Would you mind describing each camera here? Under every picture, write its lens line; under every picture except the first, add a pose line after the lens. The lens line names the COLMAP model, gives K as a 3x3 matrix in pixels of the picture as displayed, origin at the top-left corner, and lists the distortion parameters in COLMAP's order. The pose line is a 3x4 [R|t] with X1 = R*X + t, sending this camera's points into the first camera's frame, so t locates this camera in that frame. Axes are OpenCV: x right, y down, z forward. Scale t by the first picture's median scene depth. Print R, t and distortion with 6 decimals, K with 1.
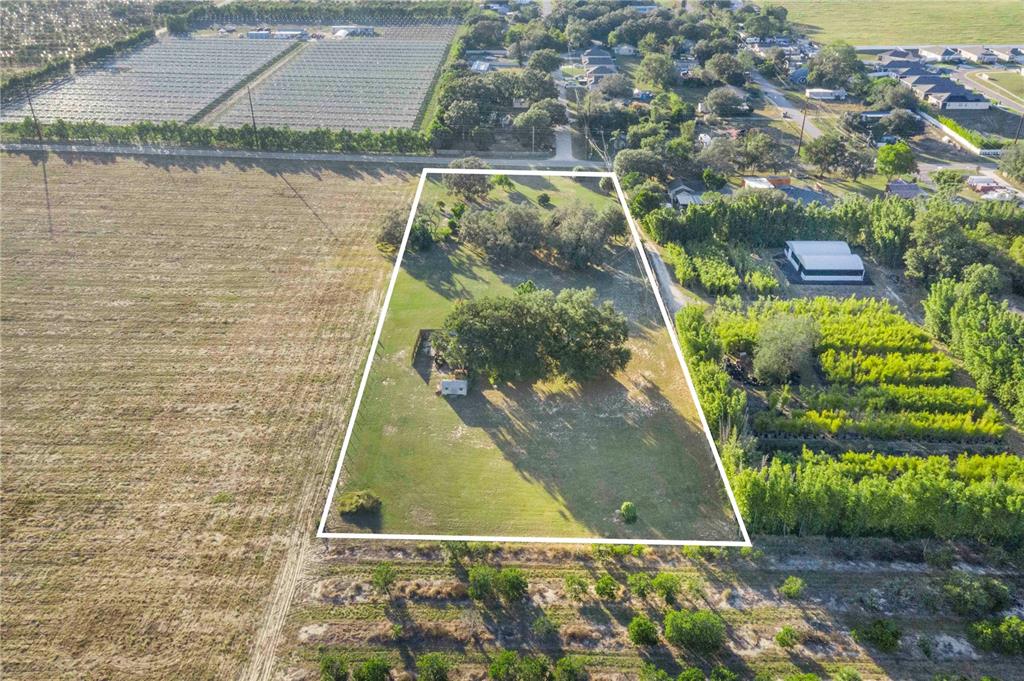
lens RADIAL K [[819.3, 0, 512.0], [0, 819.3, 340.5], [0, 0, 1]] dist [0.002119, 0.006646]
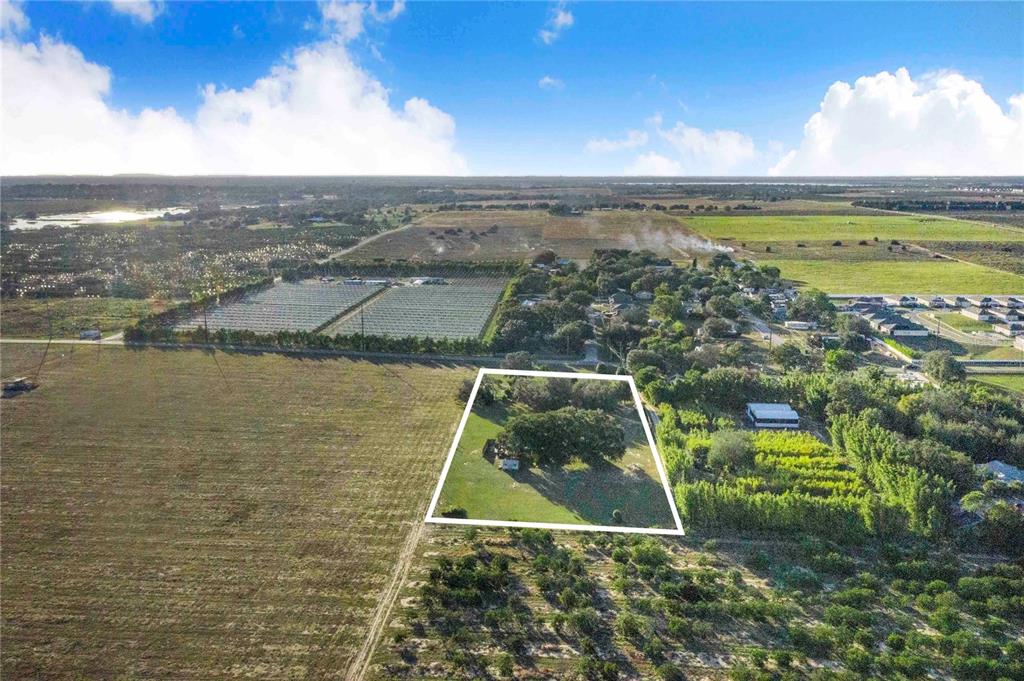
lens RADIAL K [[819.3, 0, 512.0], [0, 819.3, 340.5], [0, 0, 1]] dist [0.002119, 0.006646]
pose [[0.998498, 0.014400, -0.052863, 0.006082], [-0.029930, 0.951522, -0.306122, 0.172358], [0.045892, 0.307244, 0.950523, -0.303853]]
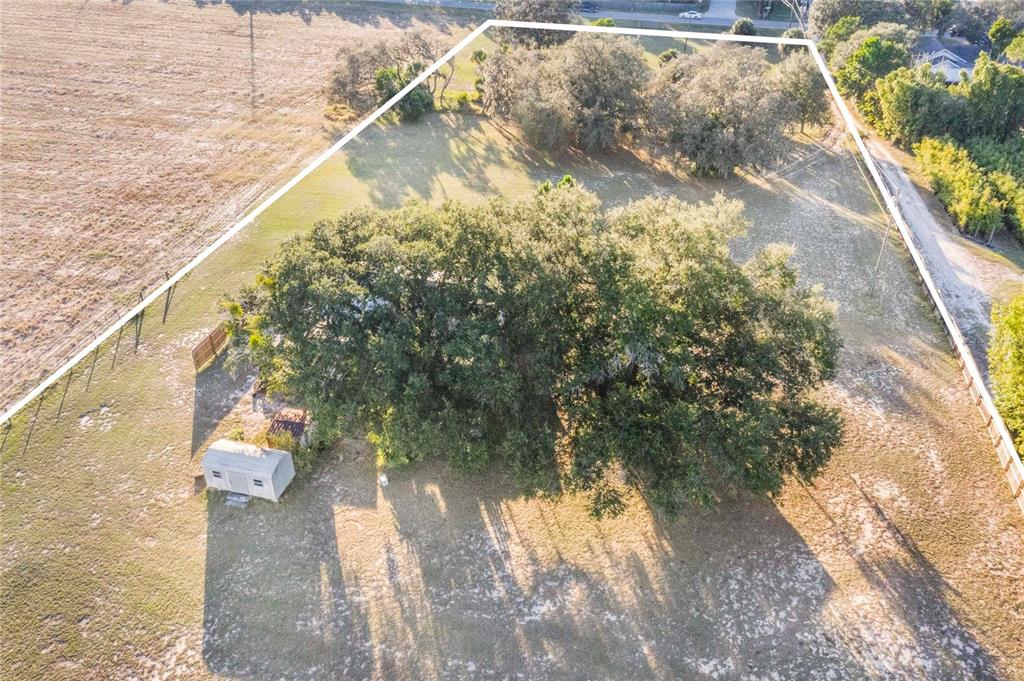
lens RADIAL K [[819.3, 0, 512.0], [0, 819.3, 340.5], [0, 0, 1]] dist [0.002119, 0.006646]
pose [[0.979930, 0.107746, -0.167712, 0.043735], [-0.097421, 0.992873, 0.068641, -0.013772], [0.173912, -0.050925, 0.983444, 0.401408]]
